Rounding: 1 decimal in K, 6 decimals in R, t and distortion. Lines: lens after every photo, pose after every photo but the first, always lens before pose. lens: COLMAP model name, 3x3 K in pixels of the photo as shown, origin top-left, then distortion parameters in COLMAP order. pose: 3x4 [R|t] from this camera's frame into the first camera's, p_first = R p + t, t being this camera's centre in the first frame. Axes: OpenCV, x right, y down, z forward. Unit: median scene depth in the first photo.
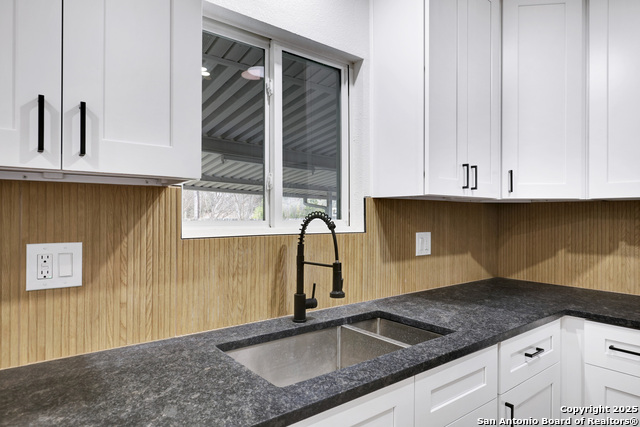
lens RADIAL K [[382.5, 0, 321.3], [0, 382.5, 212.2], [0, 0, 1]] dist [-0.001700, -0.000303]
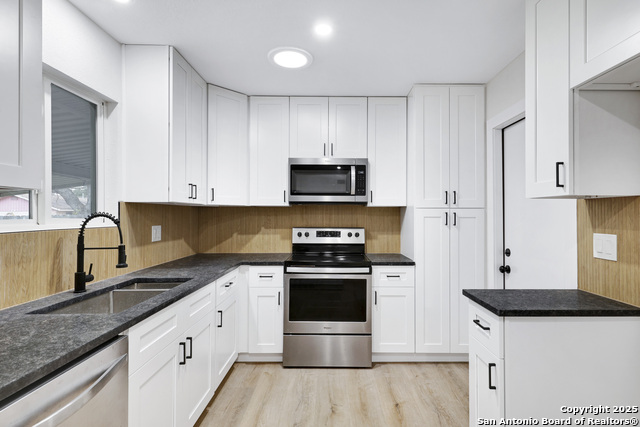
lens RADIAL K [[312.7, 0, 335.8], [0, 312.7, 211.4], [0, 0, 1]] dist [0.005876, 0.000026]
pose [[0.602536, 0.004535, 0.798079, -0.388742], [-0.004397, 0.999988, -0.002363, -0.005168], [-0.798080, -0.002086, 0.602548, -0.394111]]
